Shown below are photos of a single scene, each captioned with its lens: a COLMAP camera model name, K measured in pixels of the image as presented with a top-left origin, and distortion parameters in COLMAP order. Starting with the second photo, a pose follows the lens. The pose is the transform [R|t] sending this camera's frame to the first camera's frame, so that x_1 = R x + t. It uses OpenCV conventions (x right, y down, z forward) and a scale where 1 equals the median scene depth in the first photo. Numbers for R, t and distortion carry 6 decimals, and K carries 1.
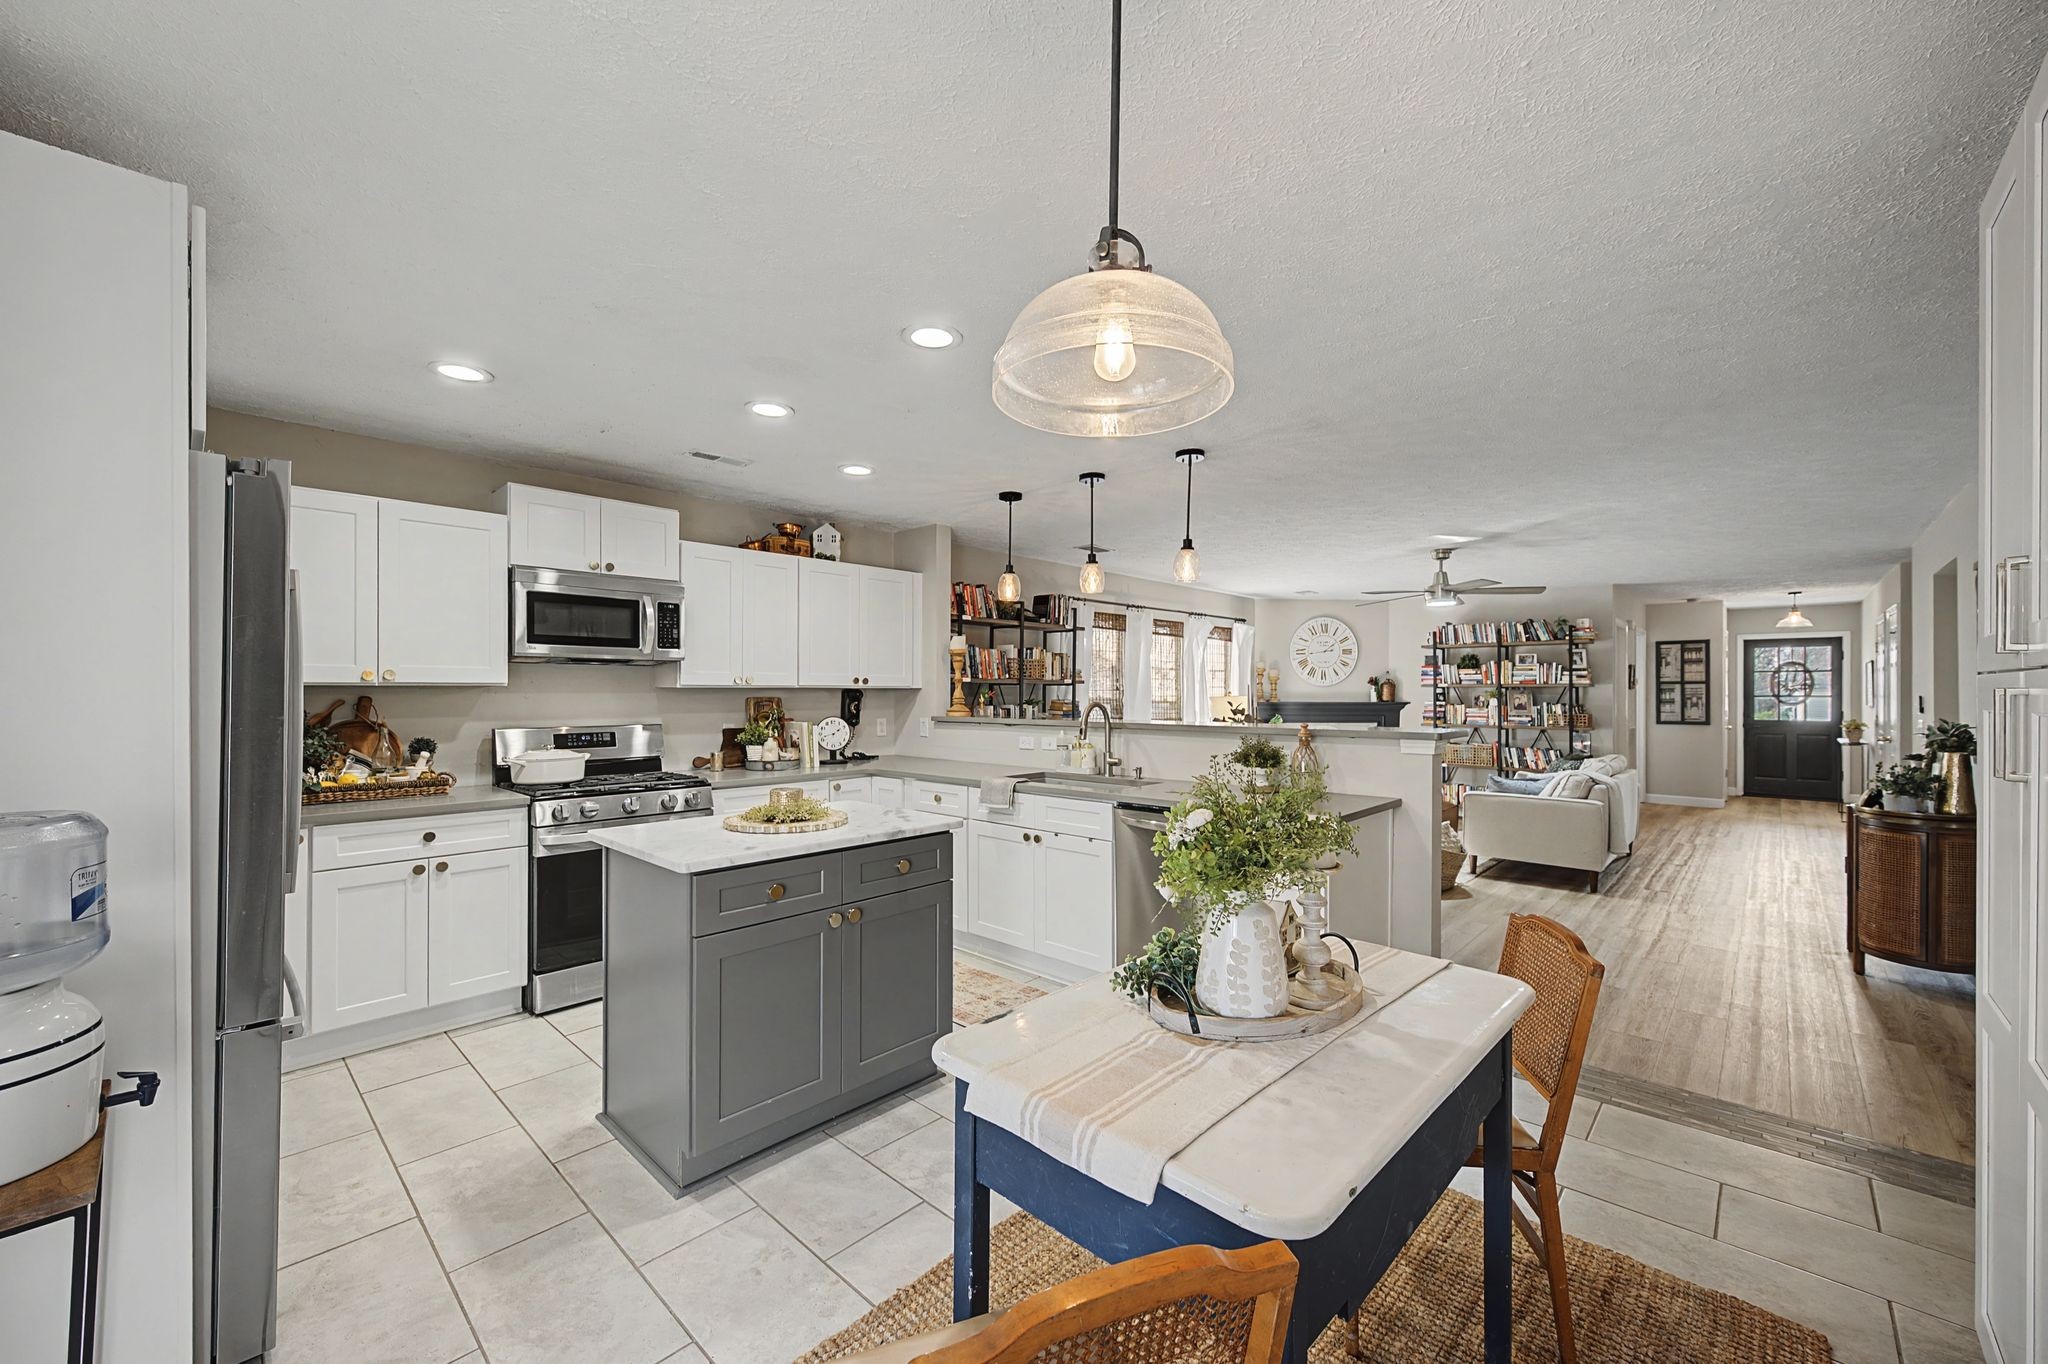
lens RADIAL K [[804.1, 0, 1022.7], [0, 804.1, 690.5], [0, 0, 1]] dist [-0.000513, -0.000068]
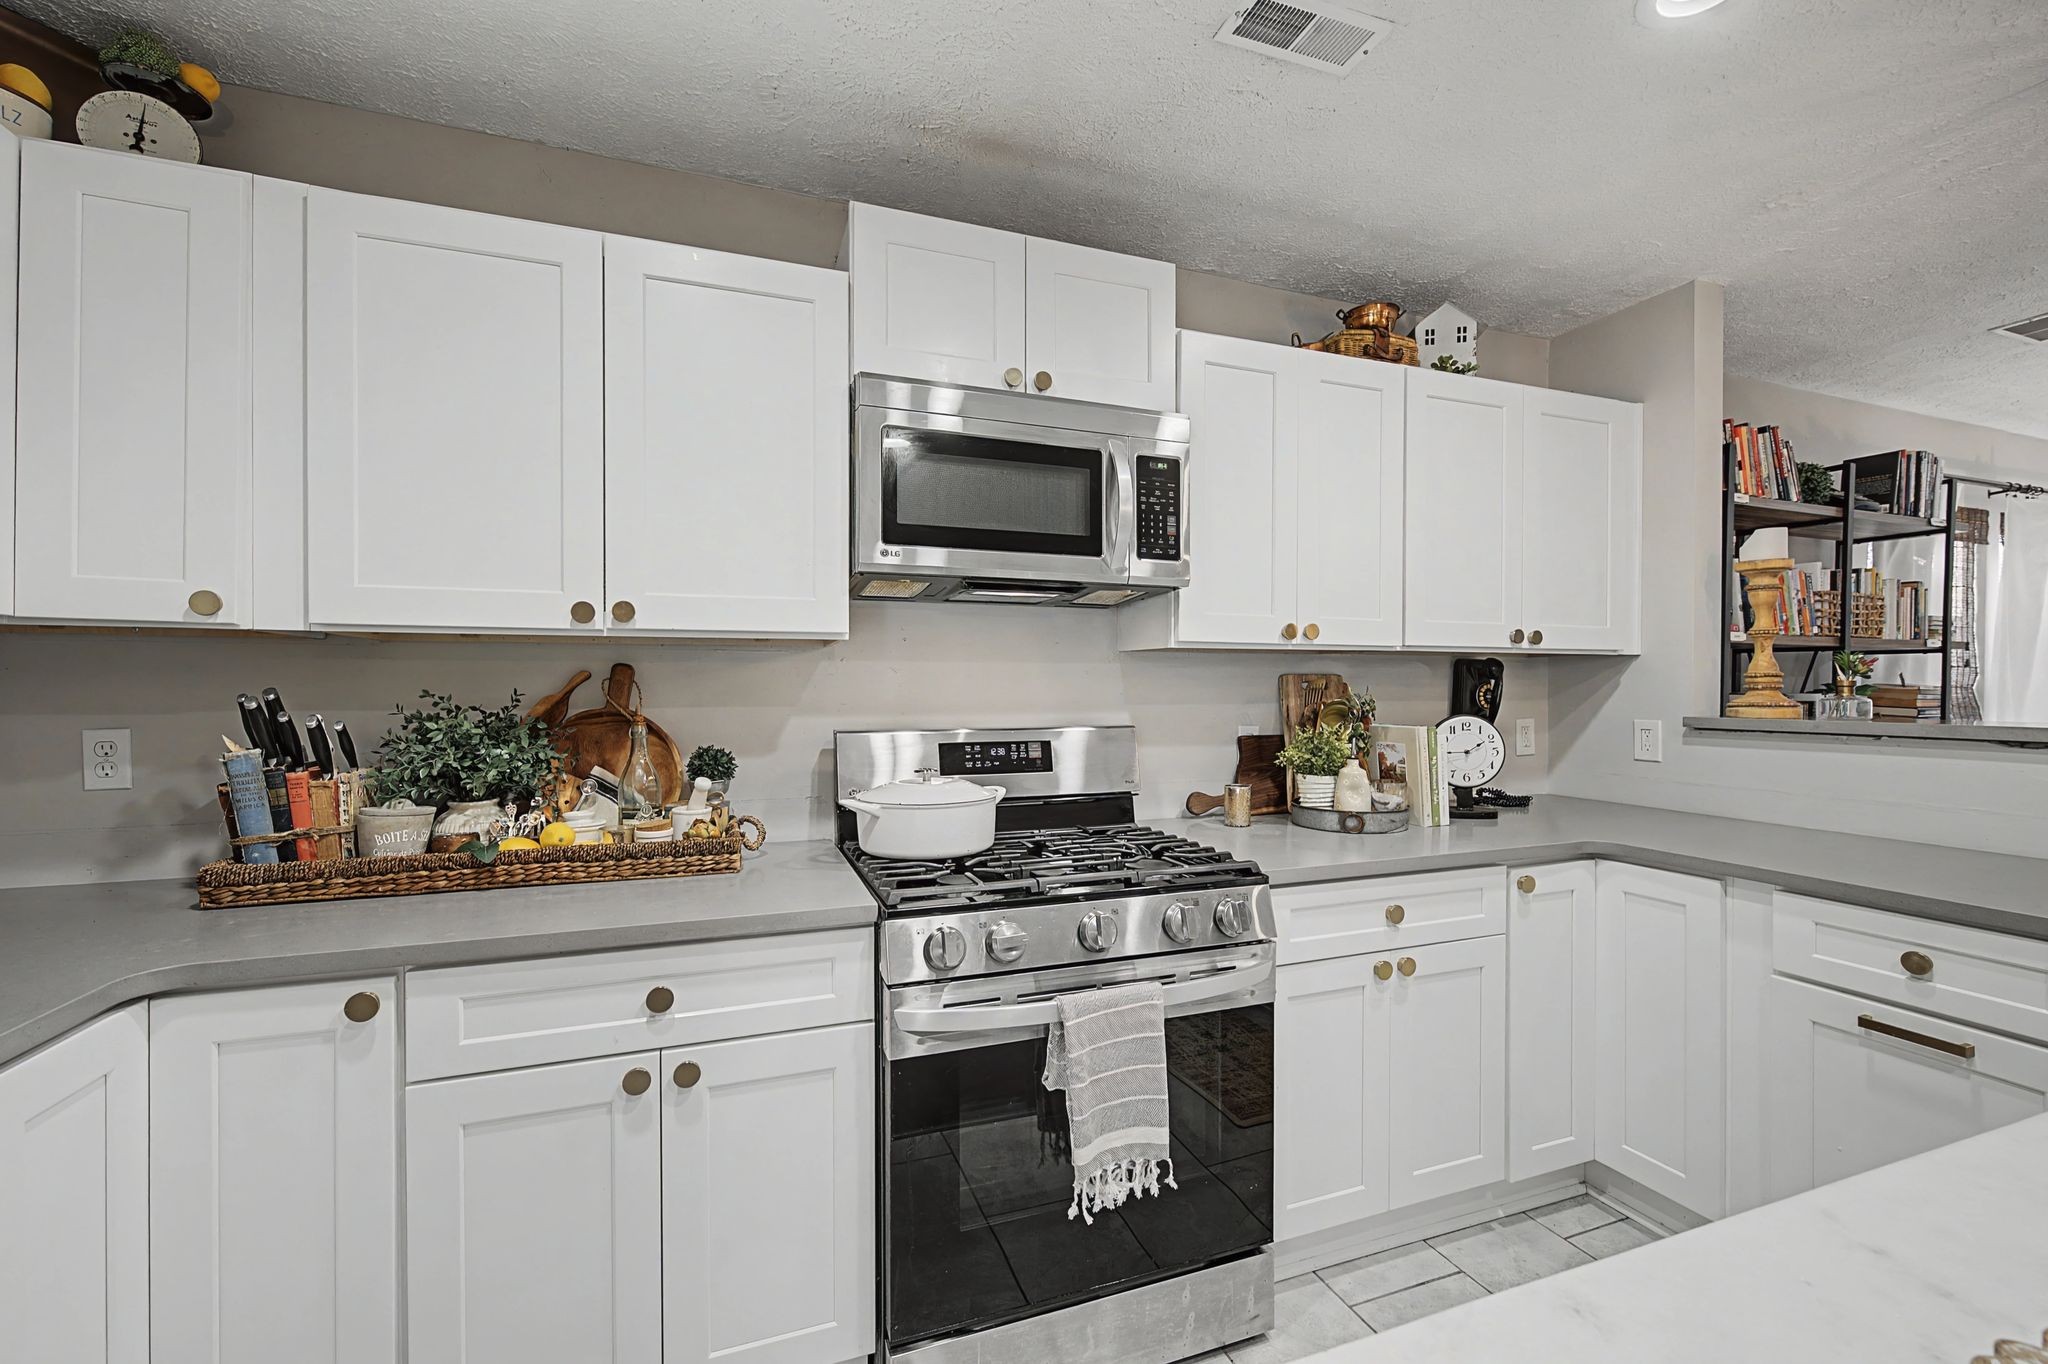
lens RADIAL K [[804.1, 0, 1022.7], [0, 804.1, 690.5], [0, 0, 1]] dist [-0.000513, -0.000068]
pose [[0.897898, 0.000721, -0.440202, -0.280266], [0.000940, 0.999993, 0.003556, 0.017918], [0.440202, -0.003607, 0.897891, 0.507351]]
